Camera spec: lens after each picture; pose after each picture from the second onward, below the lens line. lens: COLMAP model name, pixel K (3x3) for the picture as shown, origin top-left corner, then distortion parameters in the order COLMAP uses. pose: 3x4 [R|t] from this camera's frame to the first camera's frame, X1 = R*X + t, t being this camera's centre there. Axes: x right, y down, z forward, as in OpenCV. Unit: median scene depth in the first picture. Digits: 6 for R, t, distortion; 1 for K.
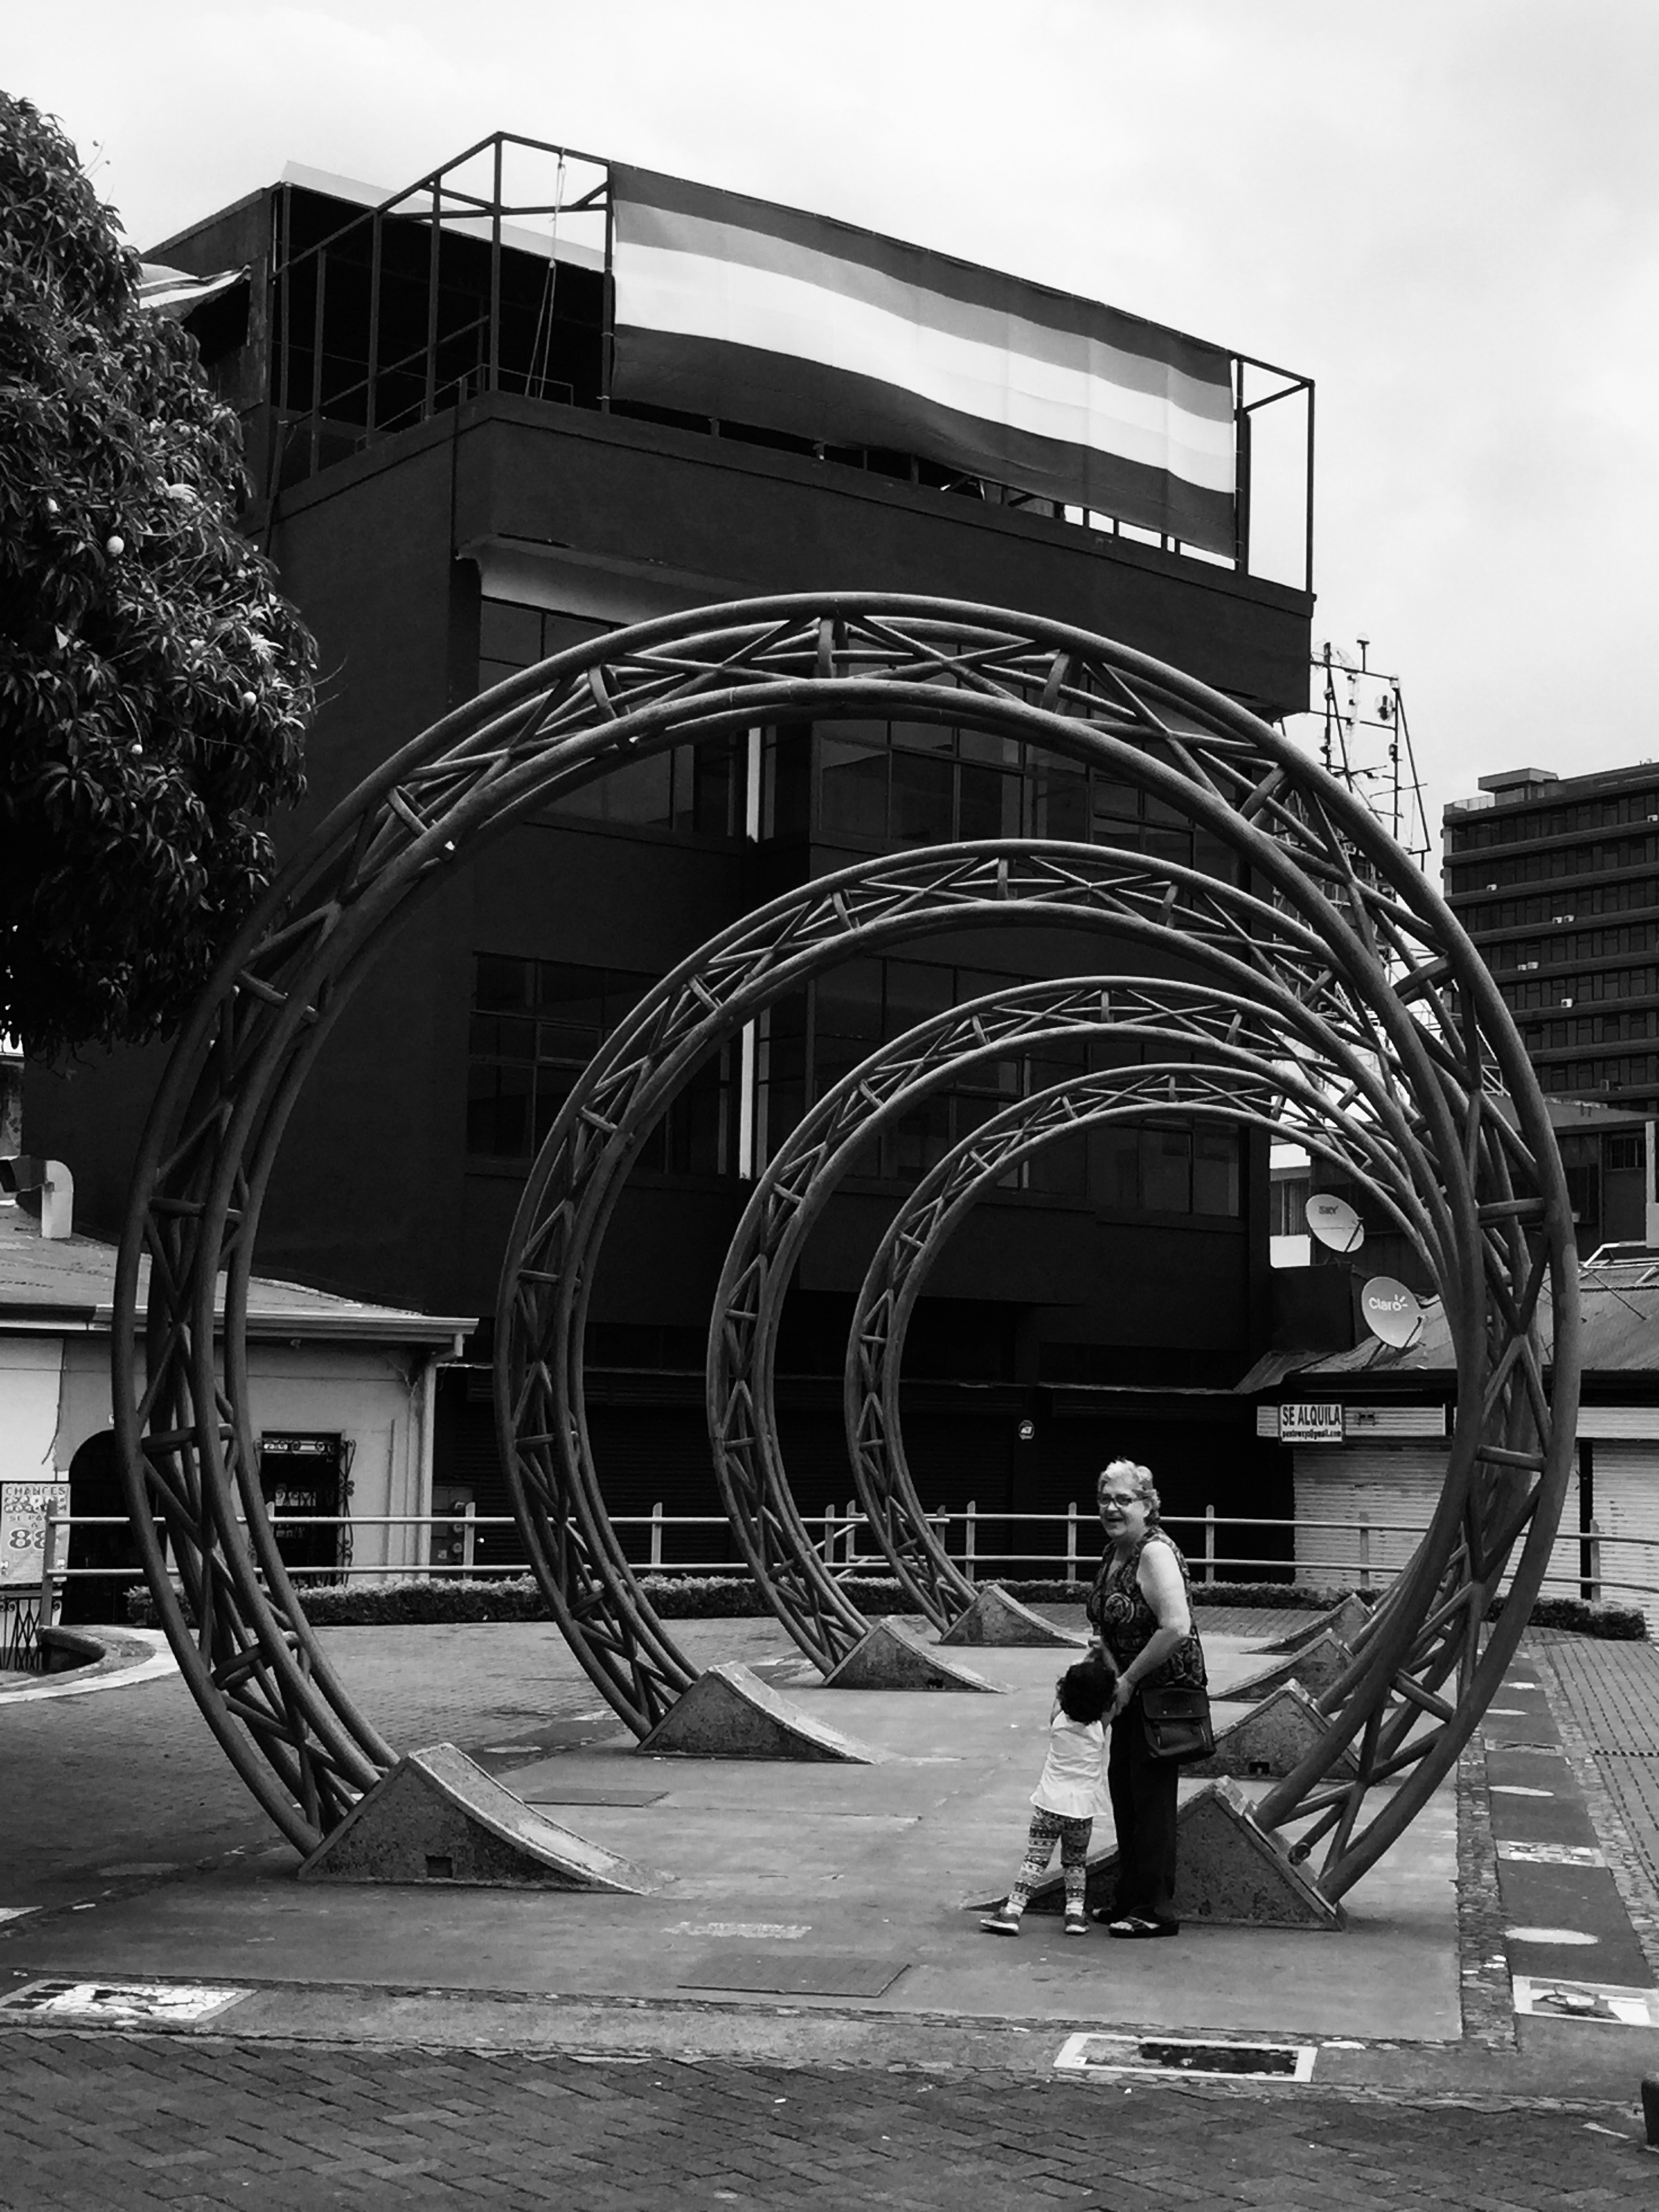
lens RADIAL K [[3013.4, 0, 829.5], [0, 3013.4, 1106.0], [0, 0, 1]] dist [0.020291, -0.019627]
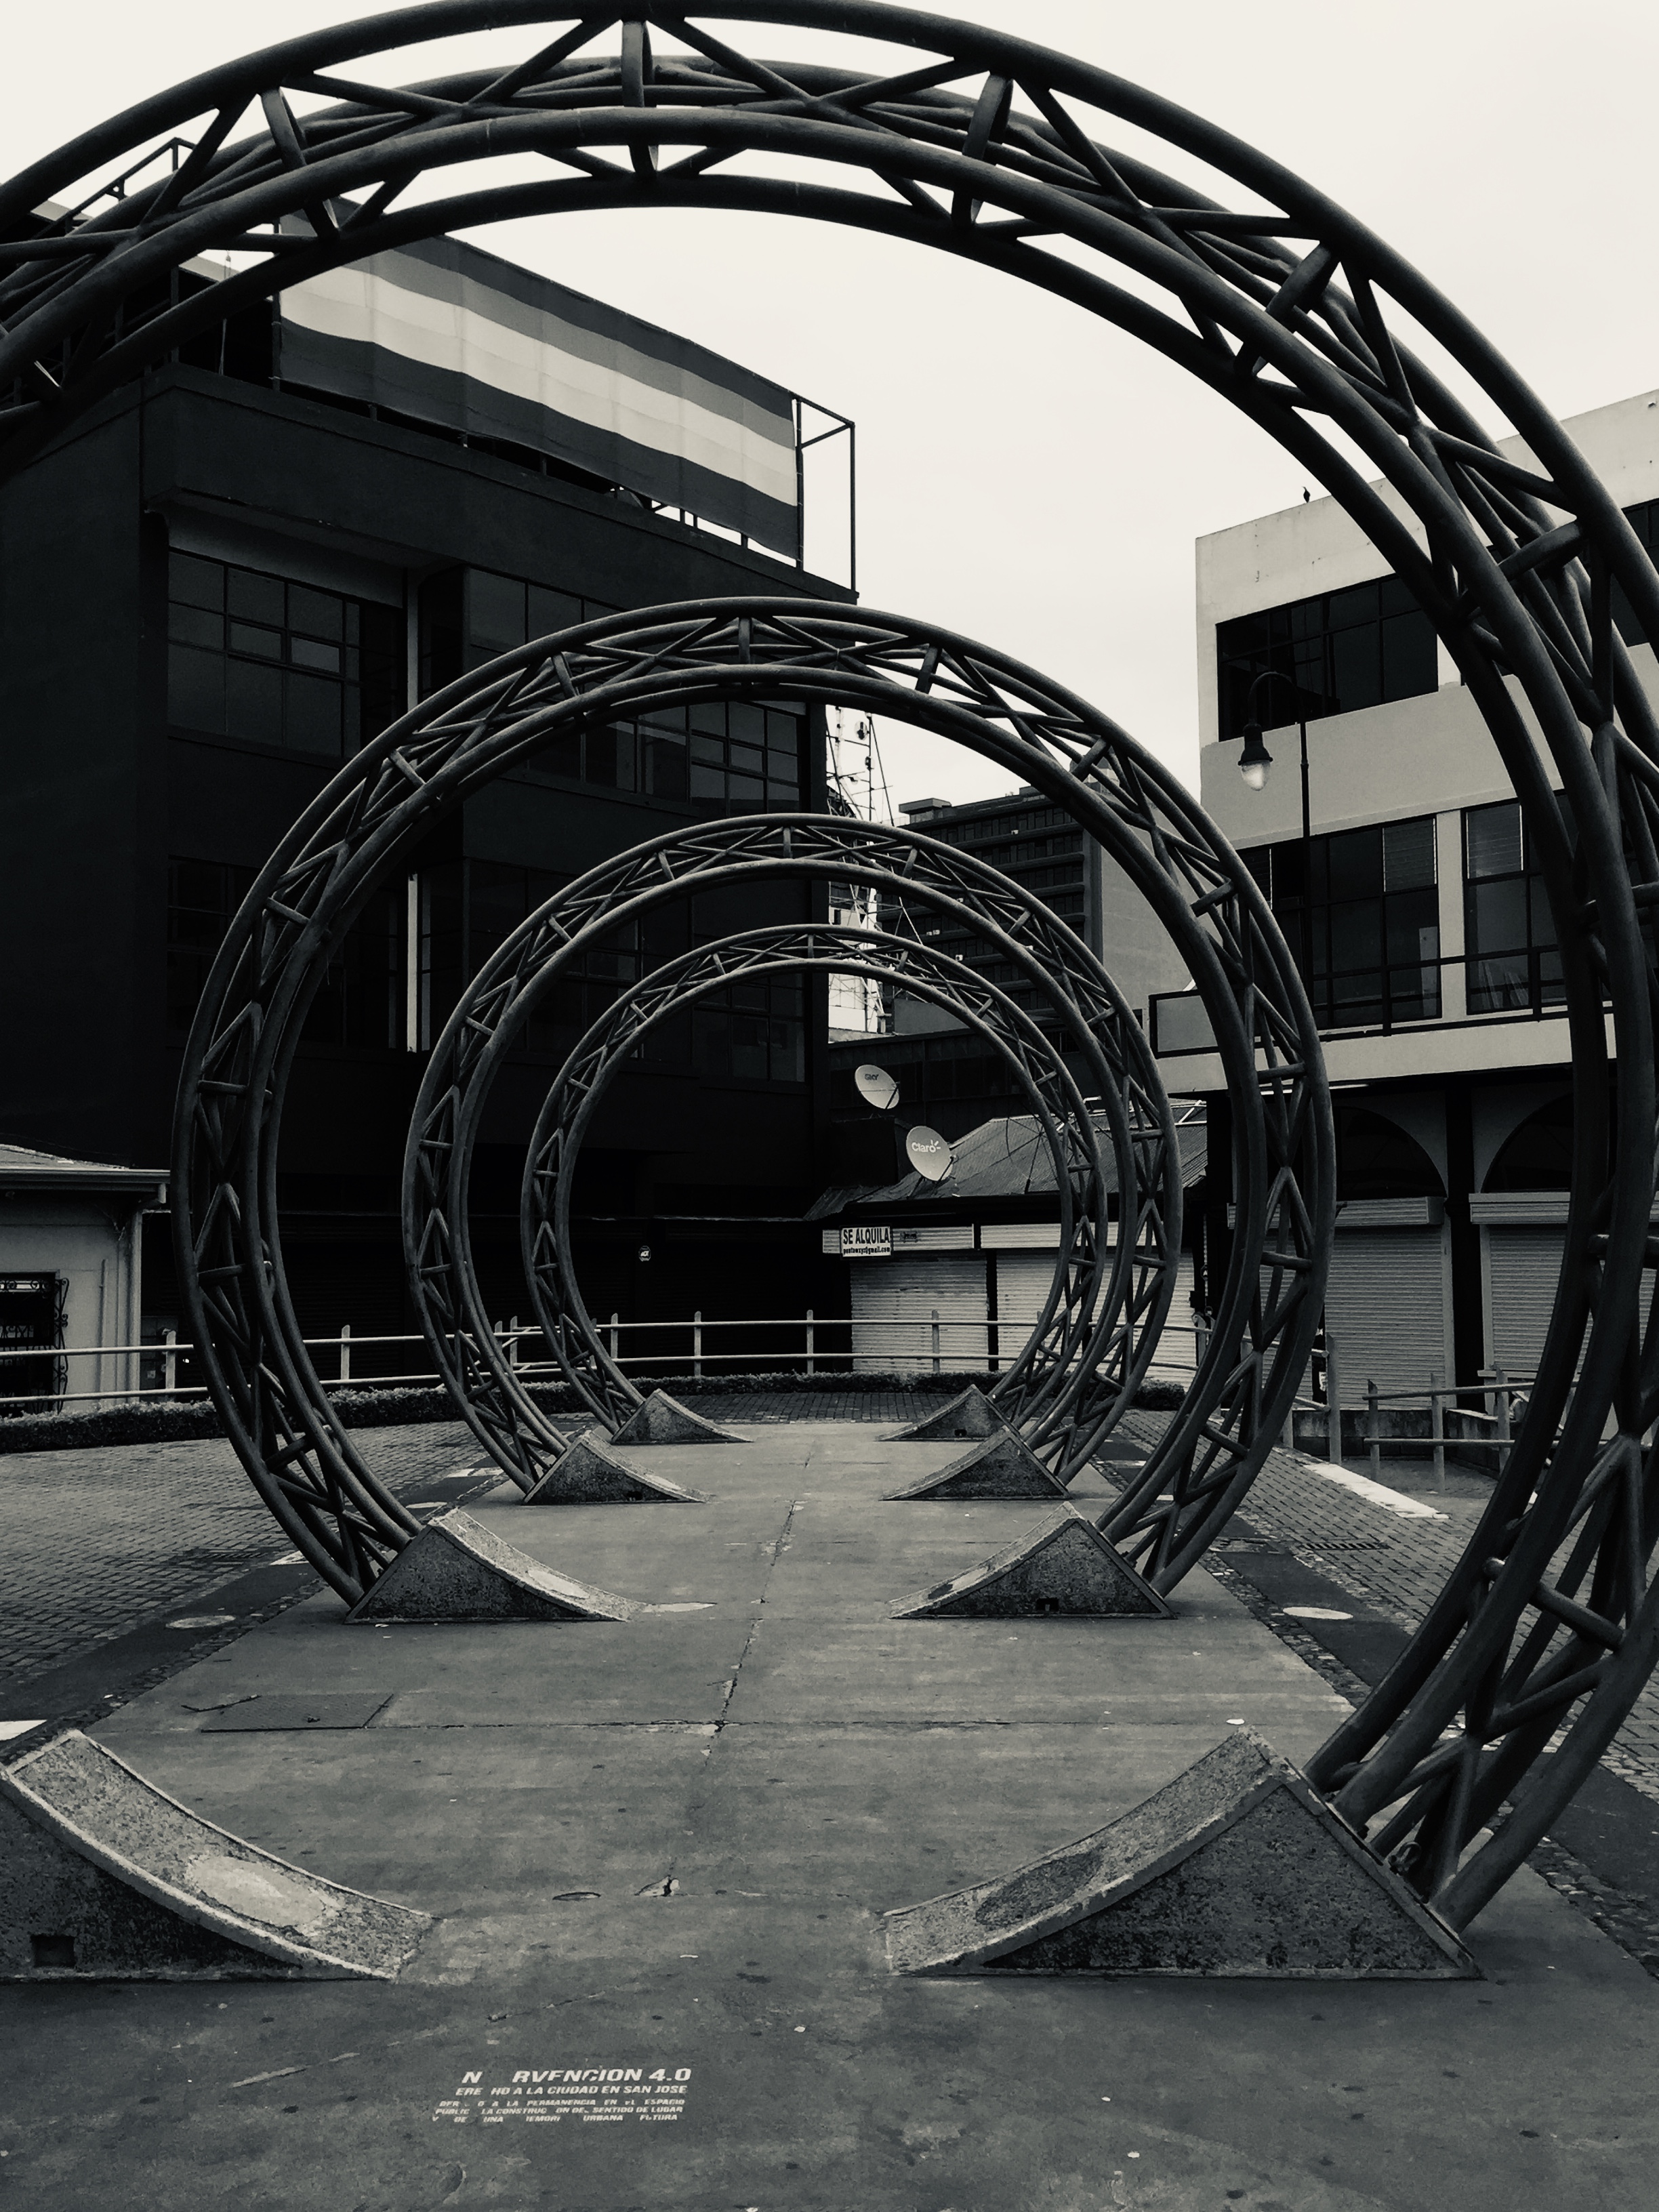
lens RADIAL K [[2074.6, 0, 829.5], [0, 2074.6, 1106.0], [0, 0, 1]] dist [0.047897, -0.016090]
pose [[0.983731, -0.015250, 0.179000, -0.024211], [0.008939, 0.999312, 0.036008, 0.032646], [-0.179426, -0.033822, 0.983190, 0.288518]]
